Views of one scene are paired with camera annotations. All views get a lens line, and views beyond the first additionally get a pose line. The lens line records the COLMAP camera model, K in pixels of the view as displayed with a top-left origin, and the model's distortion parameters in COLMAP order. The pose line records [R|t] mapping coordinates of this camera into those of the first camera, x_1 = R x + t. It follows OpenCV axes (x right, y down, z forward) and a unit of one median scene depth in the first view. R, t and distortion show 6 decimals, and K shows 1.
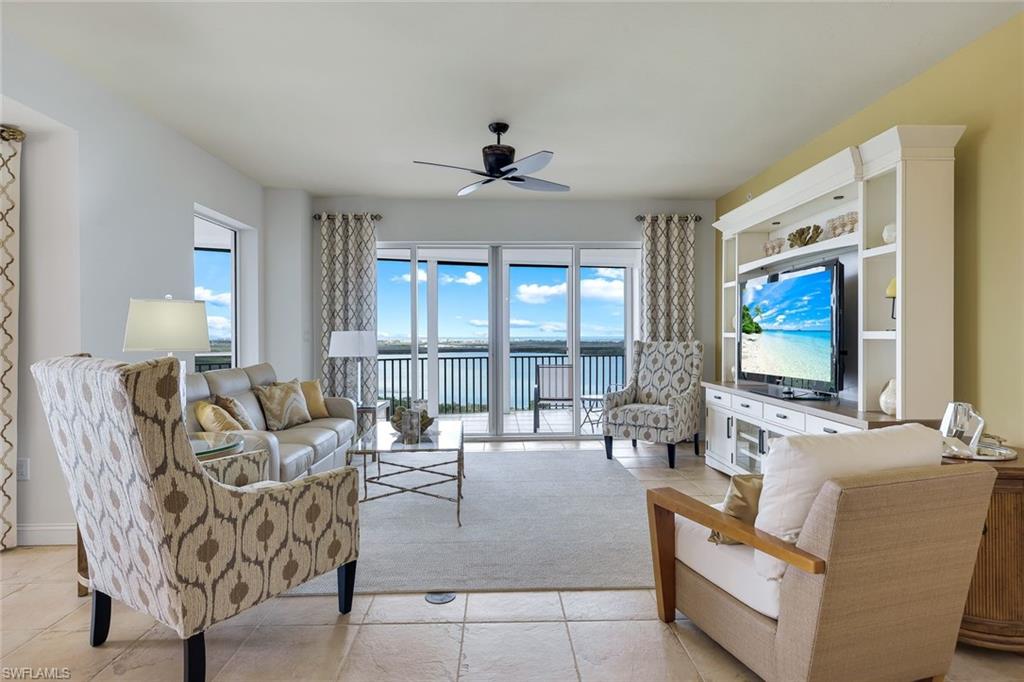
lens RADIAL K [[542.4, 0, 515.3], [0, 542.4, 346.2], [0, 0, 1]] dist [0.000186, 0.000588]
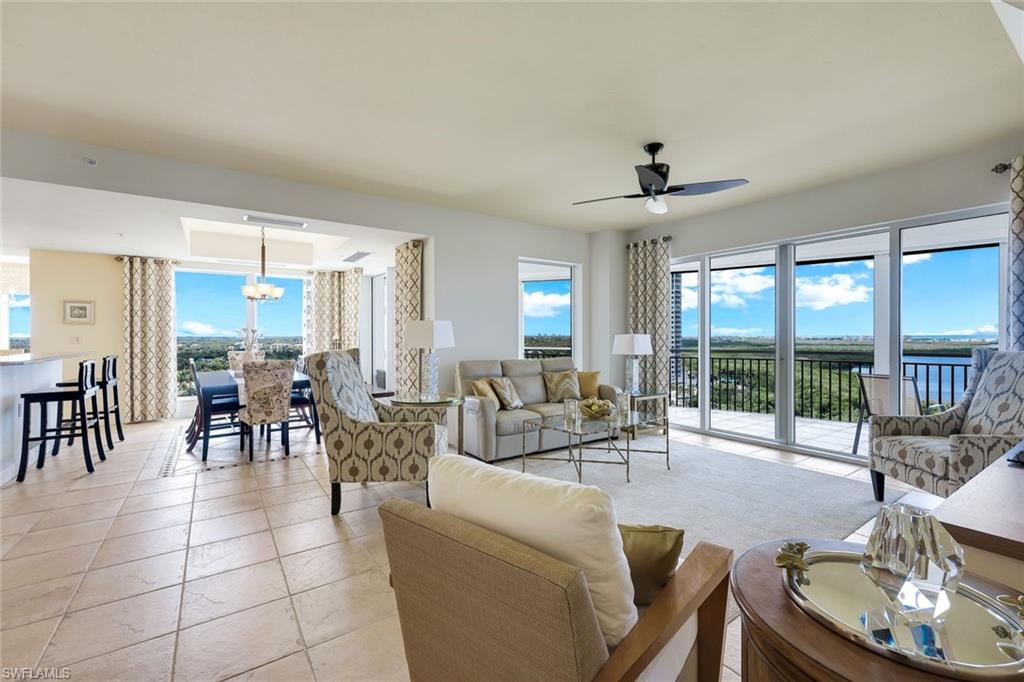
lens RADIAL K [[439.8, 0, 512.0], [0, 439.8, 337.1], [0, 0, 1]] dist [0.003654, 0.000549]
pose [[0.544022, 0.006437, -0.839046, 0.470877], [-0.016565, 0.999858, -0.003070, -0.016718], [0.838907, 0.015569, 0.544052, 0.246426]]
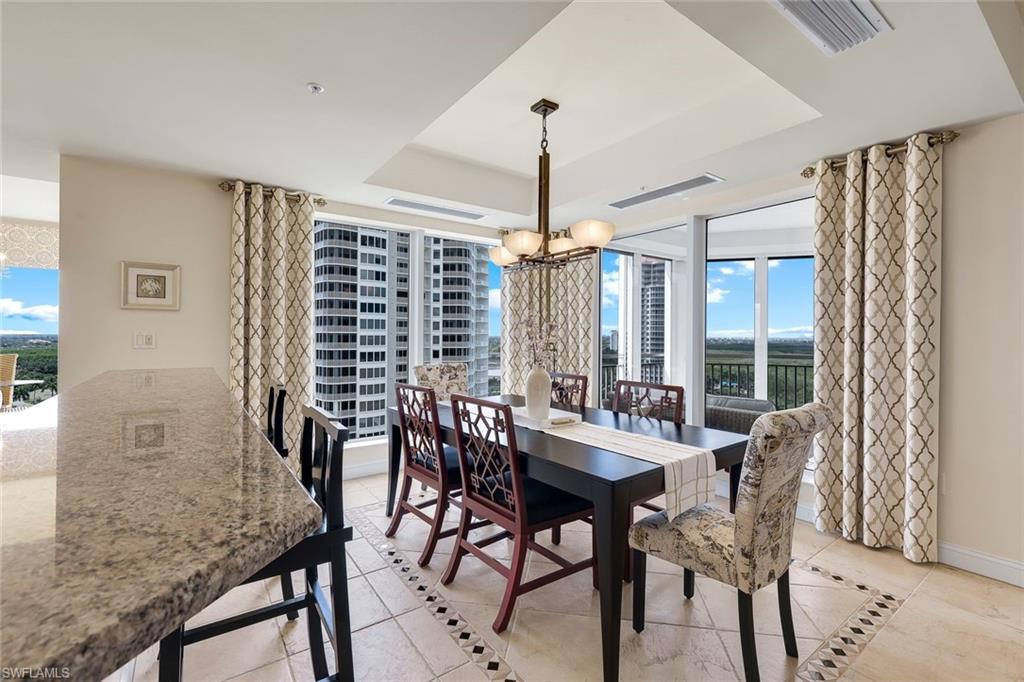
lens RADIAL K [[439.8, 0, 500.1], [0, 439.8, 334.3], [0, 0, 1]] dist [0.003654, 0.000549]
pose [[0.568382, 0.005238, -0.822748, -0.476894], [-0.024766, 0.999636, -0.010744, -0.007563], [0.822392, 0.026483, 0.568304, -0.062156]]
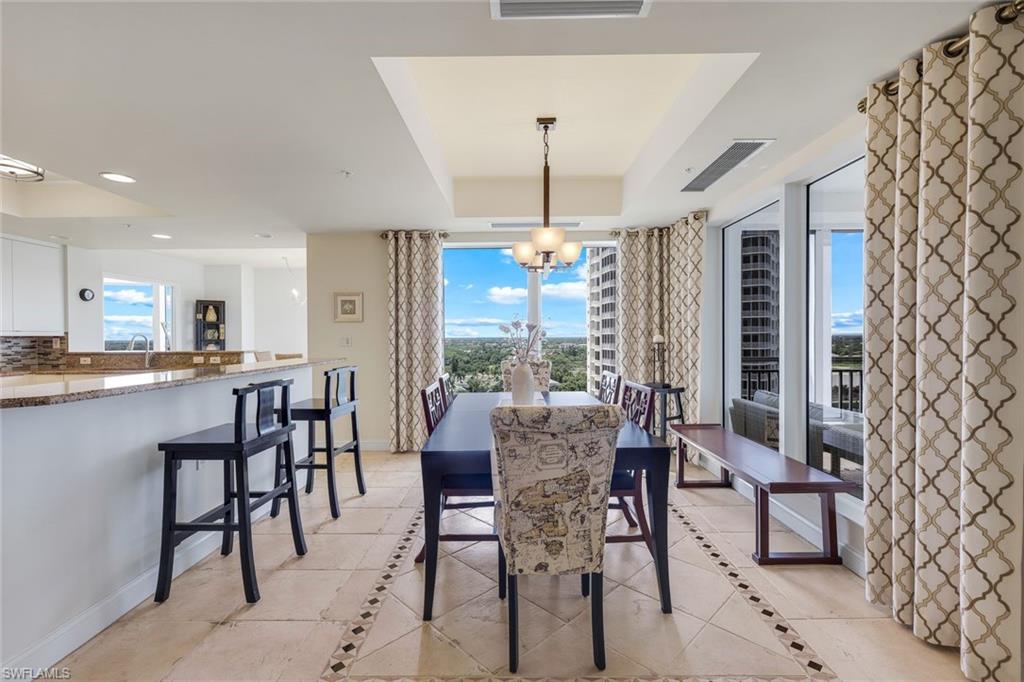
lens RADIAL K [[439.8, 0, 519.5], [0, 439.8, 339.1], [0, 0, 1]] dist [0.003654, 0.000549]
pose [[-0.016232, 0.009847, -0.999820, -0.284192], [-0.014960, 0.999837, 0.010090, -0.014311], [0.999756, 0.015121, -0.016082, 0.303101]]
